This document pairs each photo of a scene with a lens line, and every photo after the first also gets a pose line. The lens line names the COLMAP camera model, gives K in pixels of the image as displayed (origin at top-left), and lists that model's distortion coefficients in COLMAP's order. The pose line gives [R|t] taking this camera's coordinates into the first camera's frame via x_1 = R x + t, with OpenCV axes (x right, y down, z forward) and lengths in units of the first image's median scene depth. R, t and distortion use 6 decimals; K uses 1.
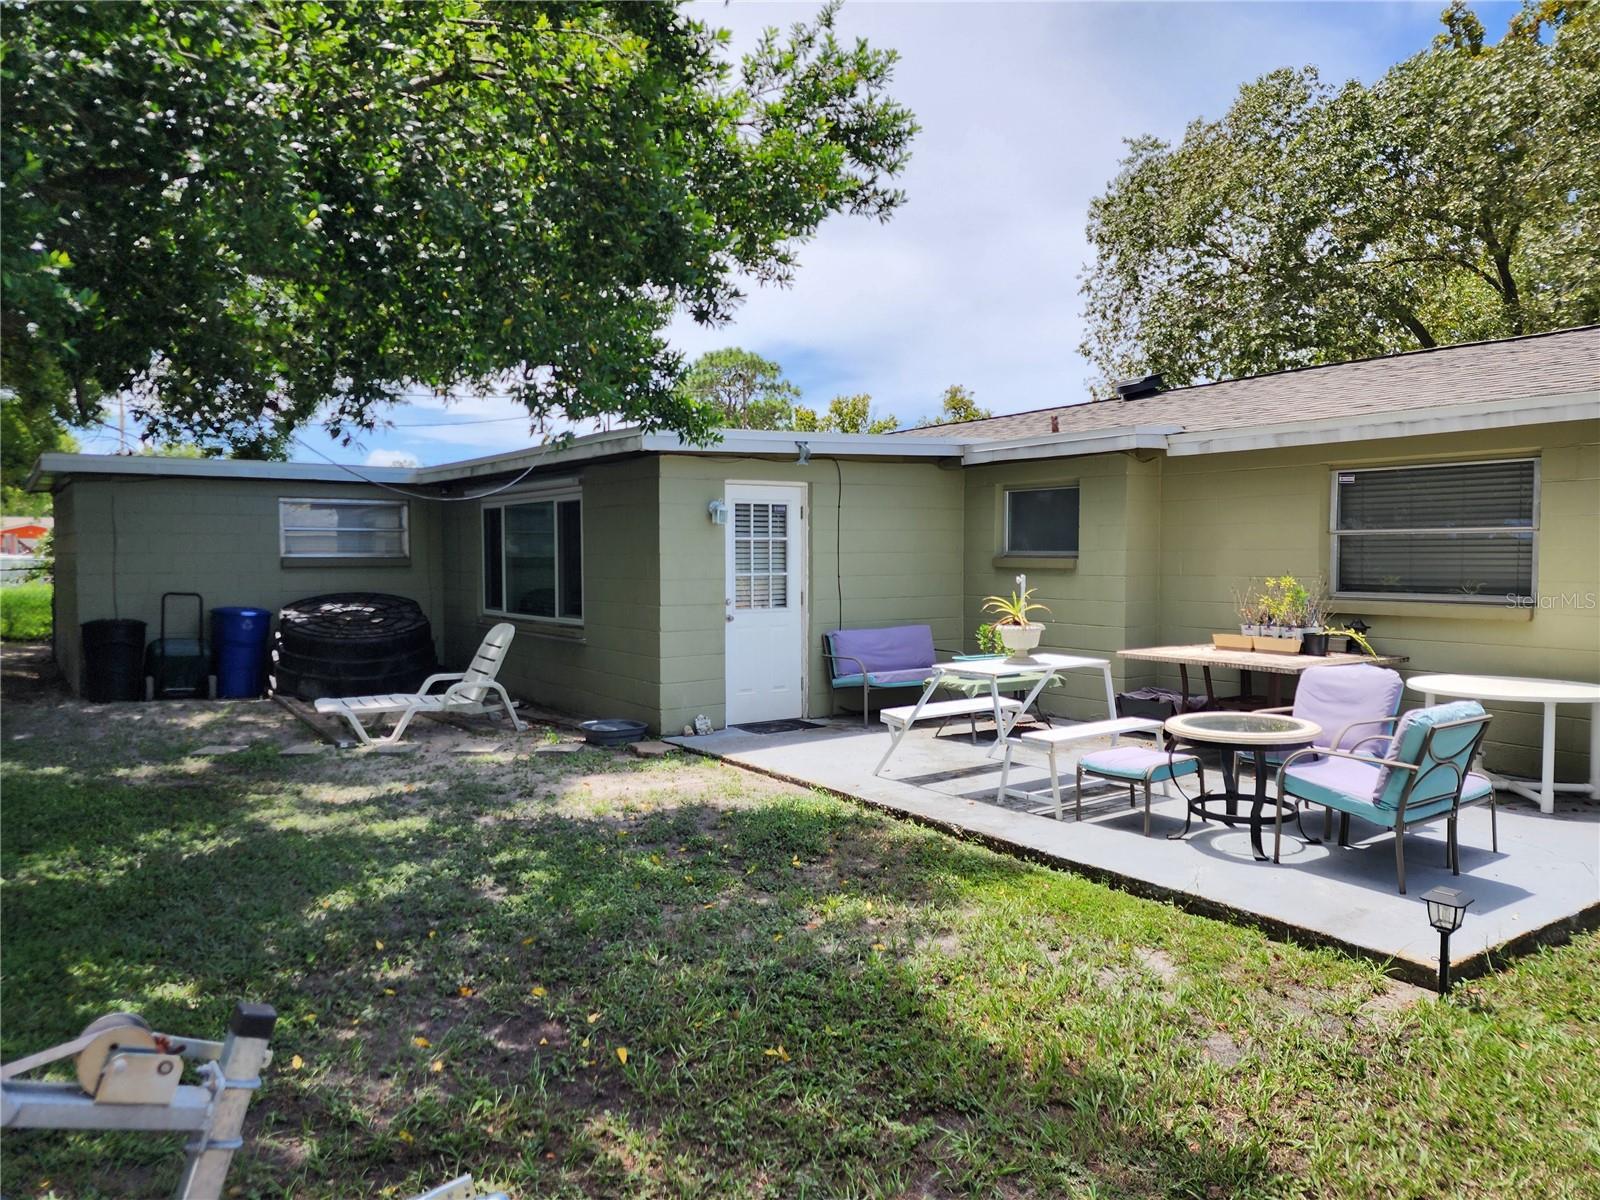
lens RADIAL K [[1101.3, 0, 788.5], [0, 1101.3, 587.1], [0, 0, 1]] dist [0.063799, -0.054169]
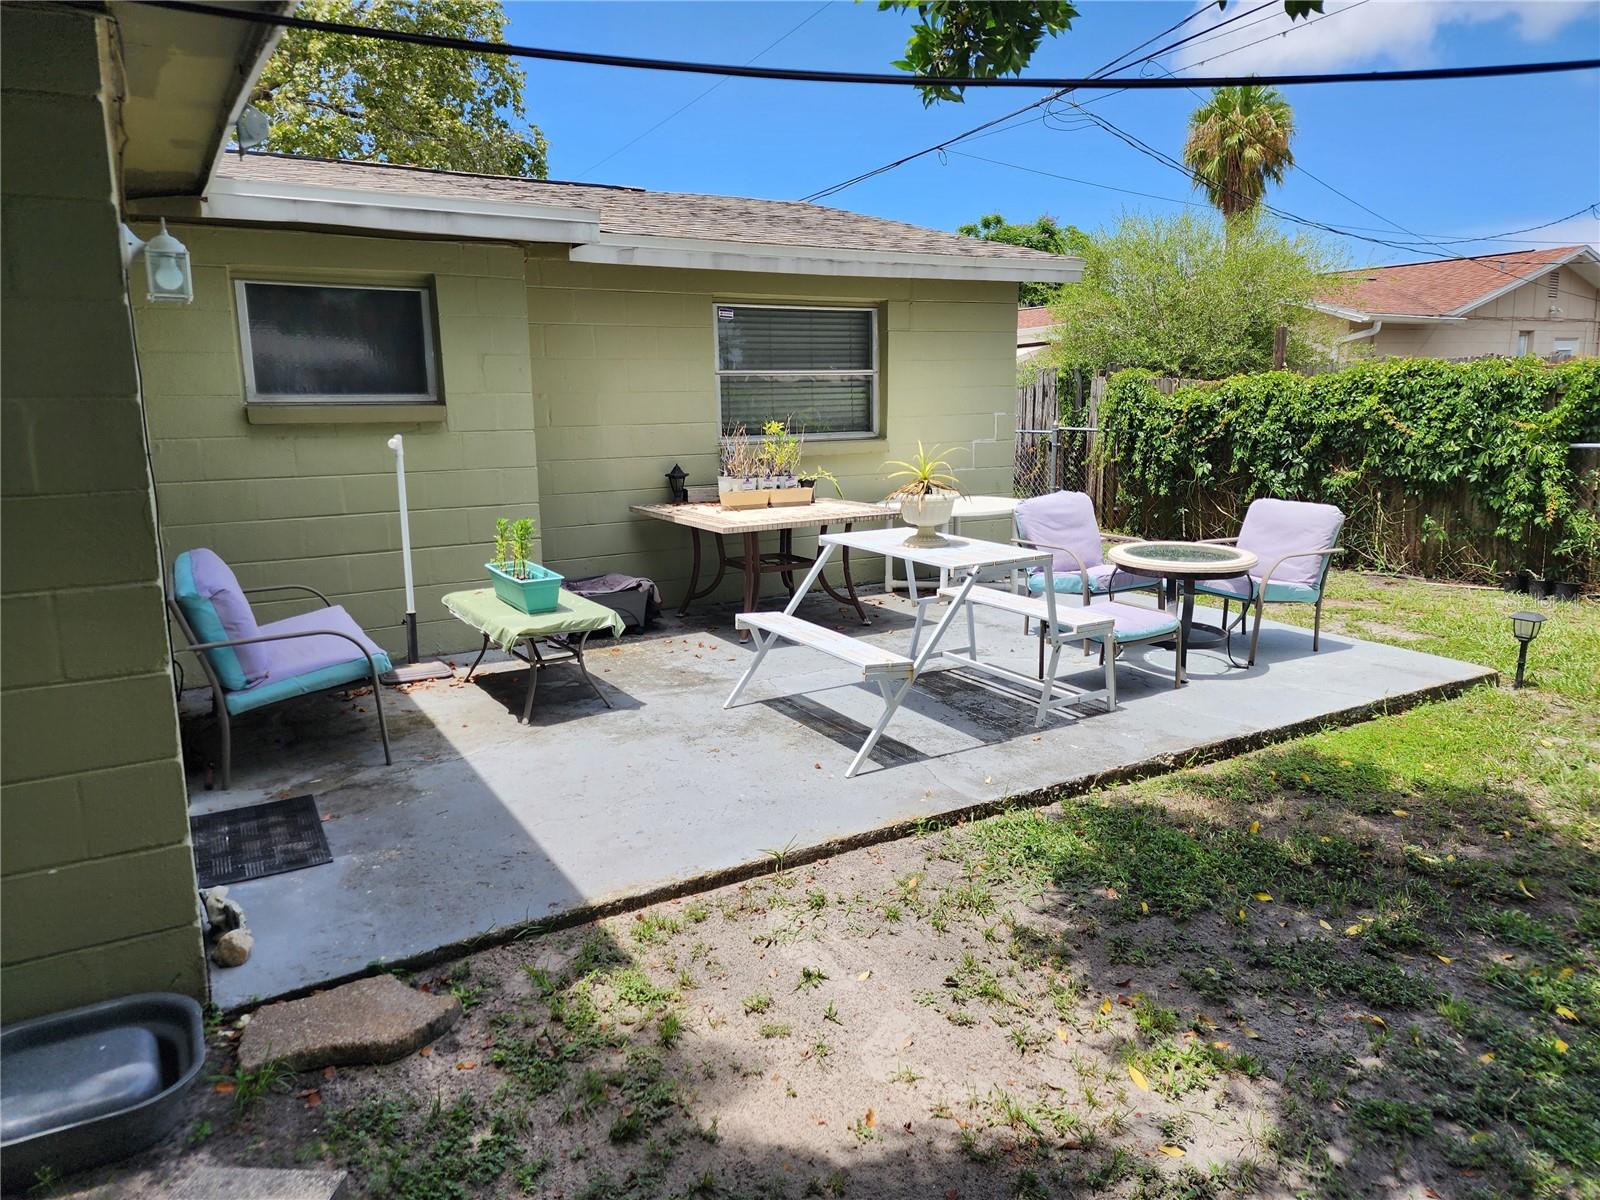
lens RADIAL K [[1101.3, 0, 789.2], [0, 1101.3, 576.8], [0, 0, 1]] dist [0.063799, -0.054169]
pose [[0.073715, -0.164770, 0.983574, -0.453020], [0.042942, 0.985867, 0.161936, -0.028868], [-0.996354, 0.030299, 0.079748, 0.919139]]
